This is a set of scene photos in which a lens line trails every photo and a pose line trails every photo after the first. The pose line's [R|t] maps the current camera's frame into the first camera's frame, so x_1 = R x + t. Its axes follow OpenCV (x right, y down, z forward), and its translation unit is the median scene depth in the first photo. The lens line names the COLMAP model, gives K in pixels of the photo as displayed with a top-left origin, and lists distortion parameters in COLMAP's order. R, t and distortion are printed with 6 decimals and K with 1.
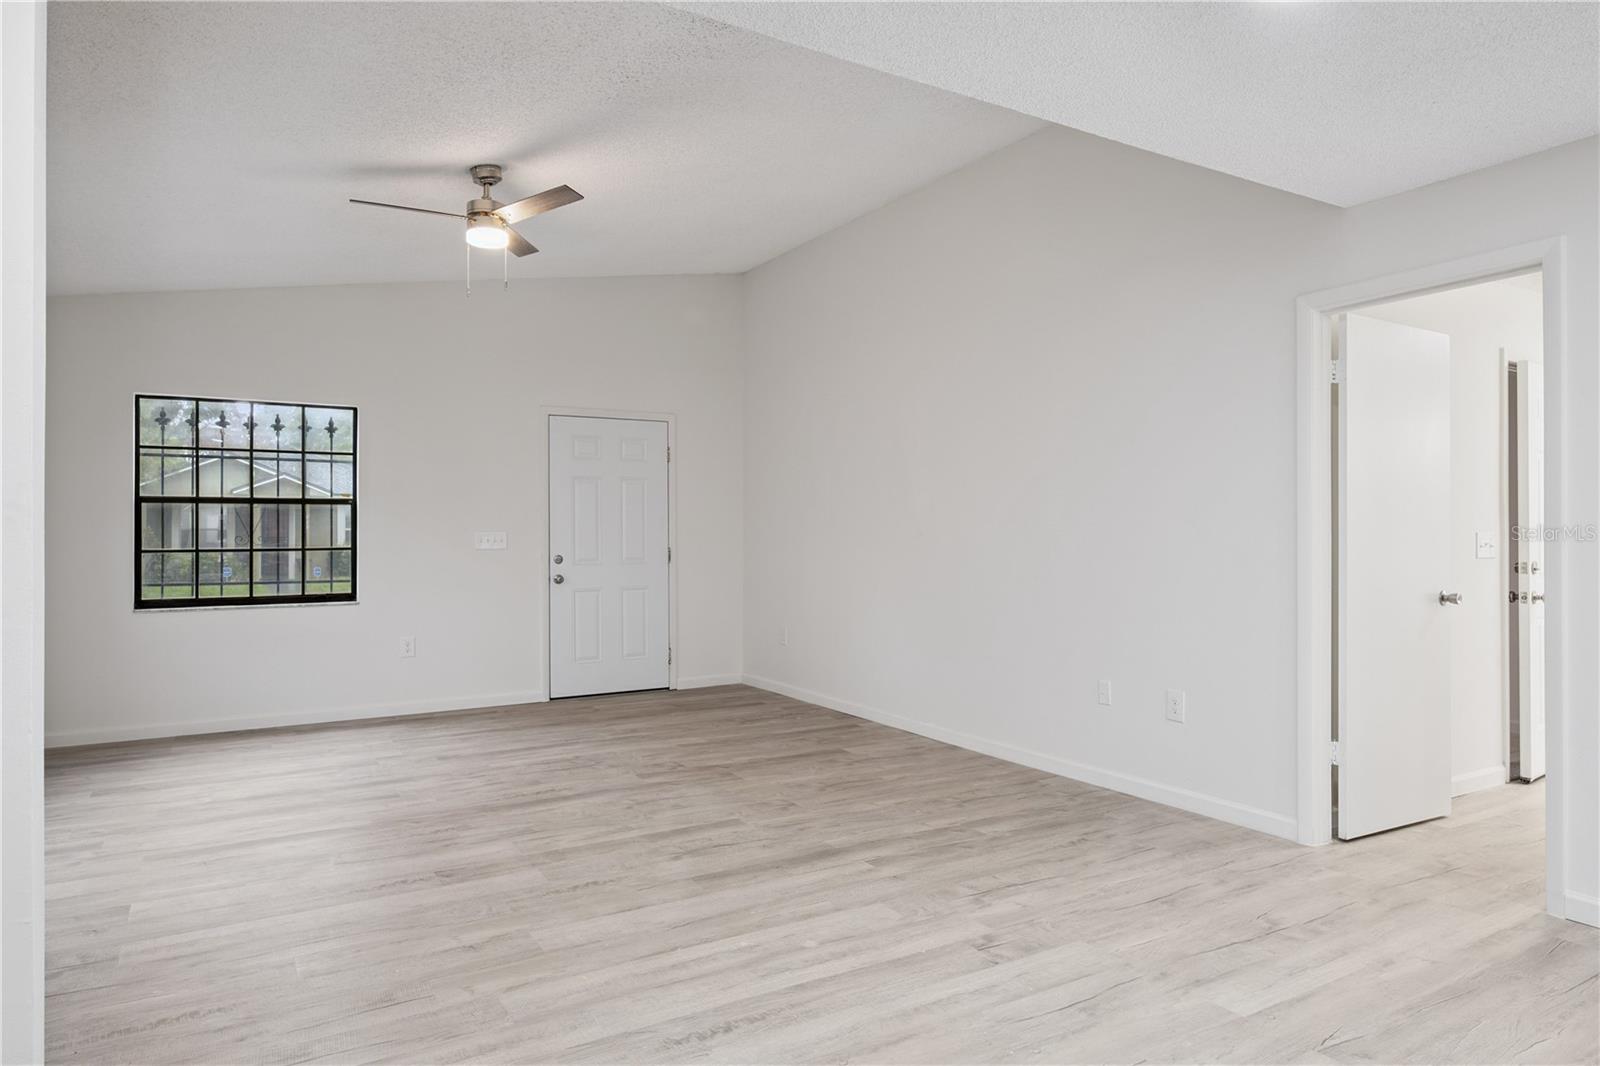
lens RADIAL K [[973.6, 0, 797.6], [0, 973.6, 528.9], [0, 0, 1]] dist [-0.004555, -0.001873]
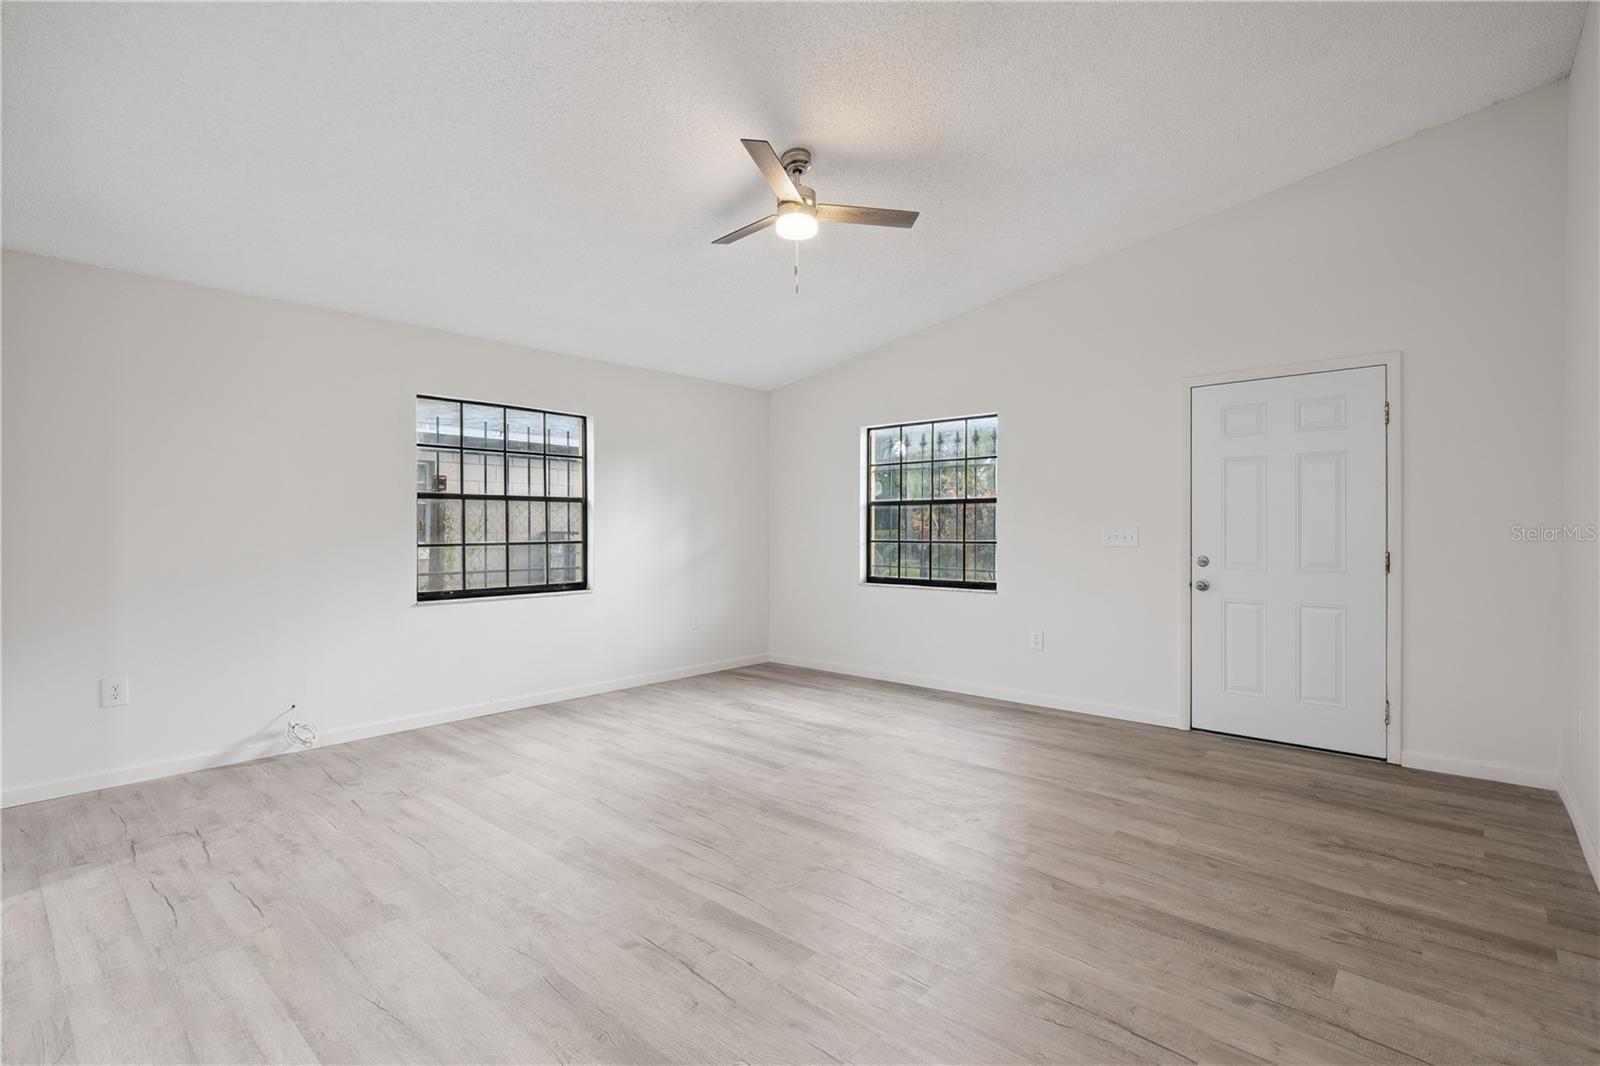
lens RADIAL K [[739.5, 0, 808.1], [0, 739.5, 532.4], [0, 0, 1]] dist [-0.001354, -0.000072]
pose [[0.305778, 0.007104, -0.952076, 0.418880], [0.000763, 0.999970, 0.007706, 0.003303], [0.952102, -0.003083, 0.305764, 0.834679]]
